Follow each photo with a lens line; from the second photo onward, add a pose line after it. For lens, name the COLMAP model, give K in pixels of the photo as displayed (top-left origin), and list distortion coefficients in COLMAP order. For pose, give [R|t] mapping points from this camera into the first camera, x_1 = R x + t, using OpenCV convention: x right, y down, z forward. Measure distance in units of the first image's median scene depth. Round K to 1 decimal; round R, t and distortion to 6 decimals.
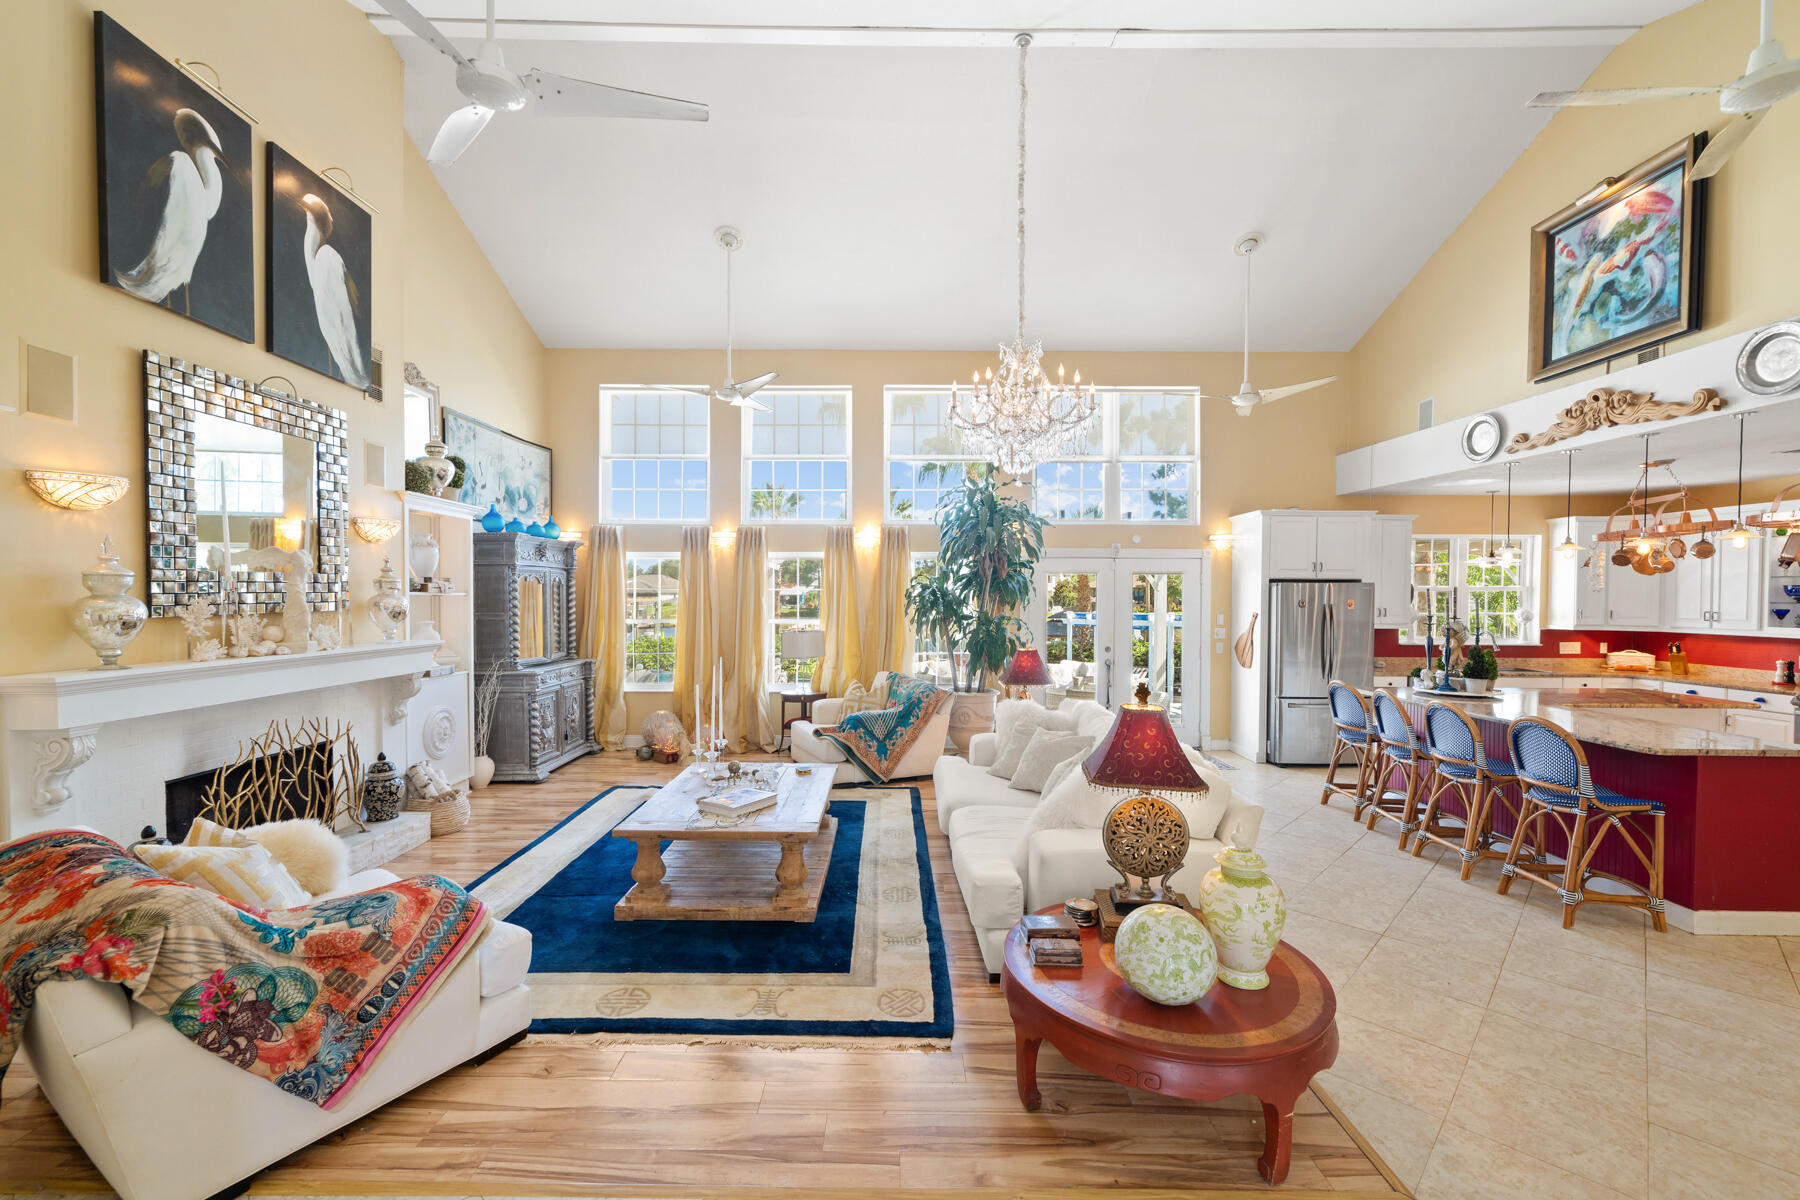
lens RADIAL K [[748.1, 0, 883.8], [0, 748.1, 612.7], [0, 0, 1]] dist [-0.002484, -0.000075]
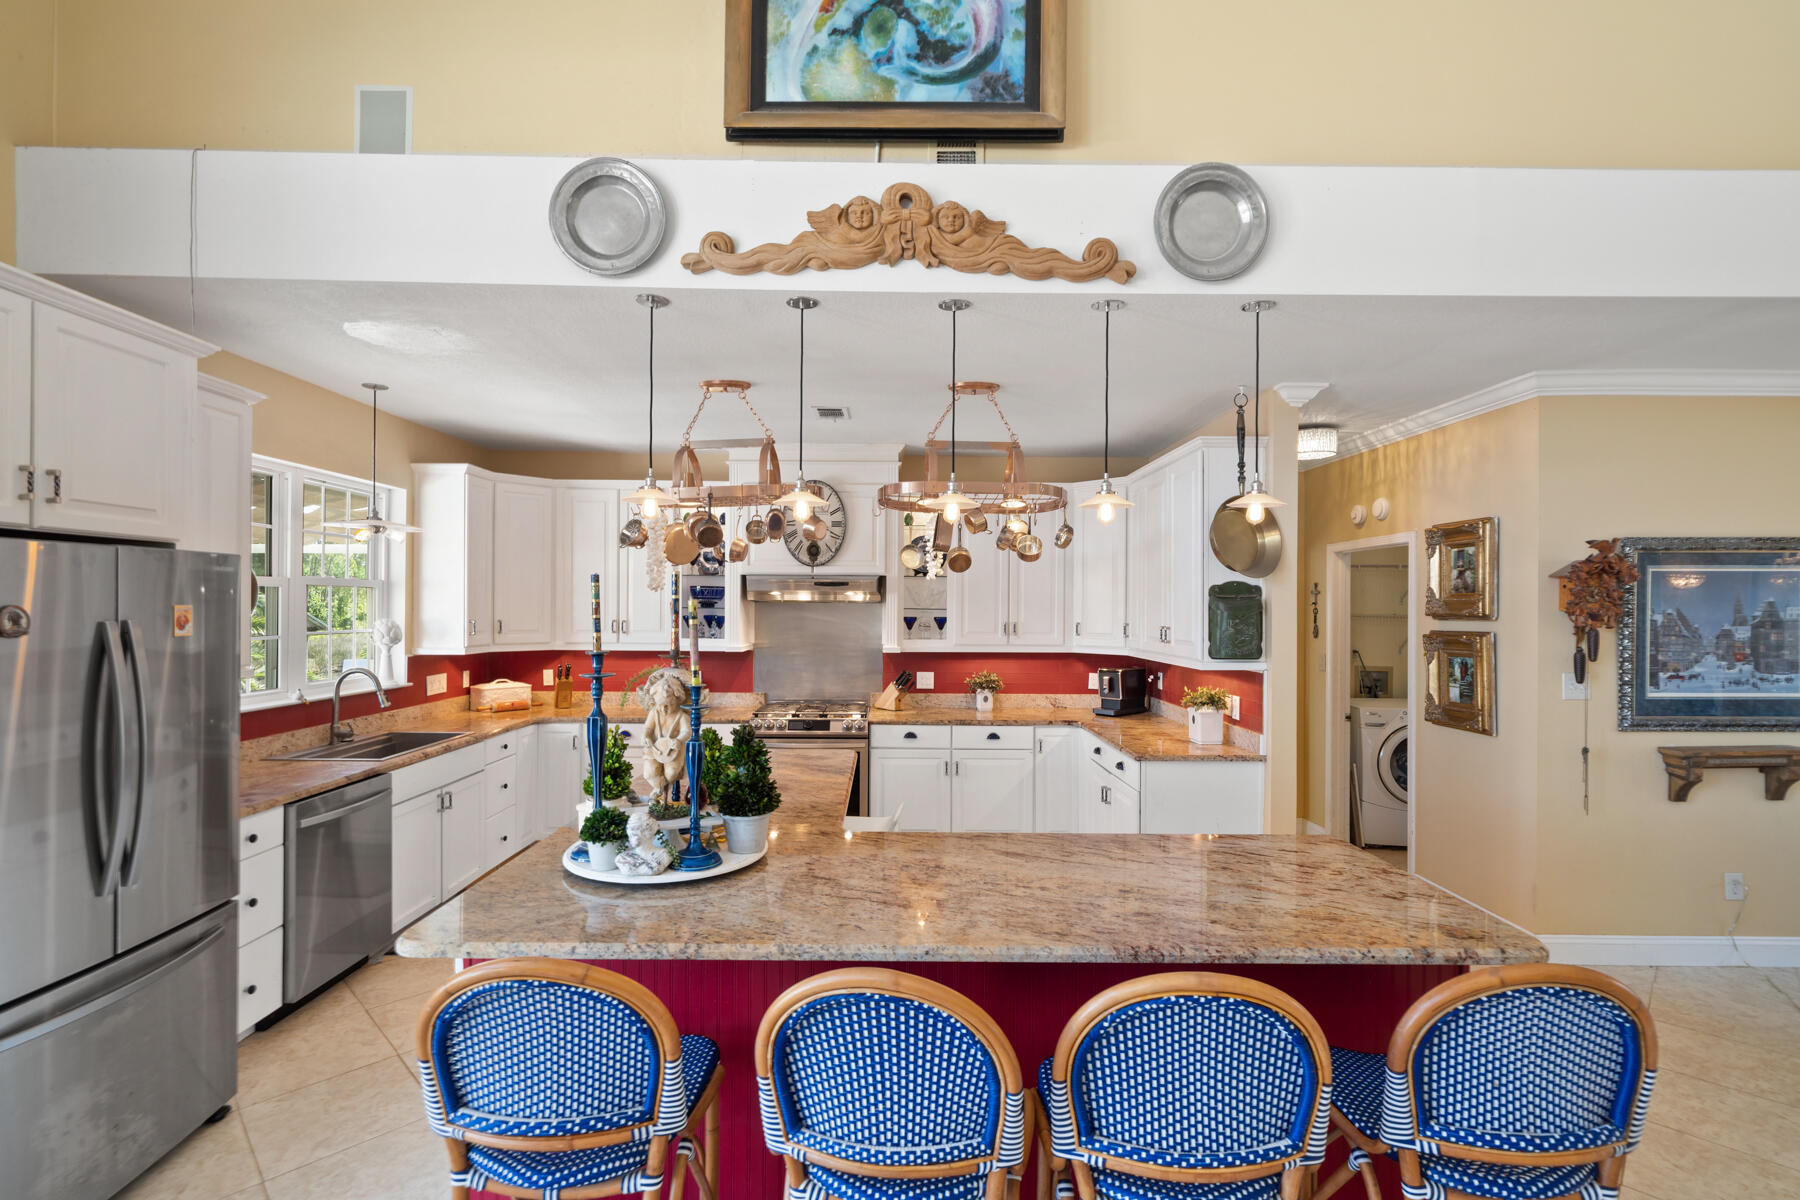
lens RADIAL K [[822.4, 0, 892.8], [0, 822.4, 604.3], [0, 0, 1]] dist [-0.002957, -0.000102]
pose [[-0.012836, -0.001602, 0.999916, 0.359754], [0.015073, 0.999885, 0.001795, -0.017455], [-0.999804, 0.015095, -0.012811, 0.901501]]
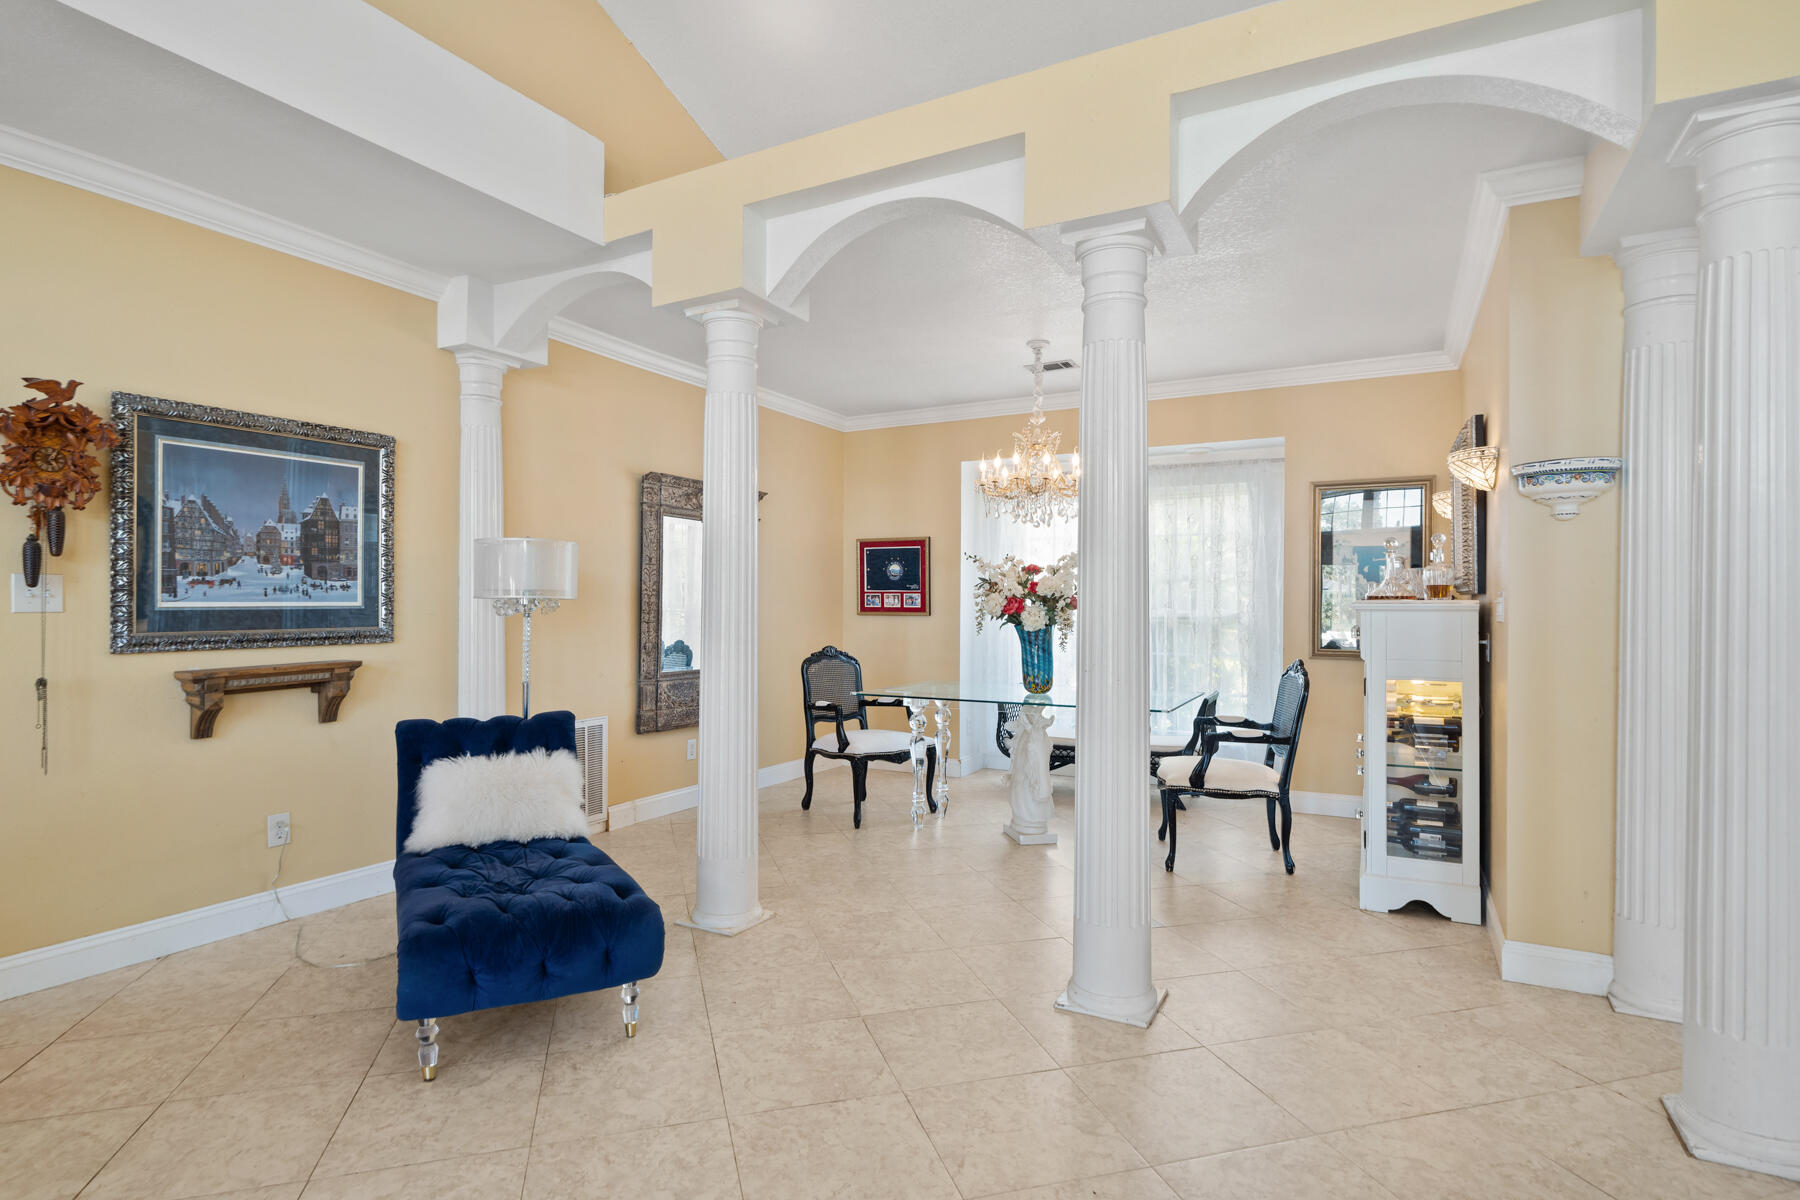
lens RADIAL K [[915.9, 0, 892.2], [0, 915.9, 600.8], [0, 0, 1]] dist [0.002082, 0.000198]
pose [[-0.882077, -0.006287, 0.471063, 0.346203], [0.002986, 0.999816, 0.018934, 0.055792], [-0.471096, 0.018108, -0.881896, 0.564381]]
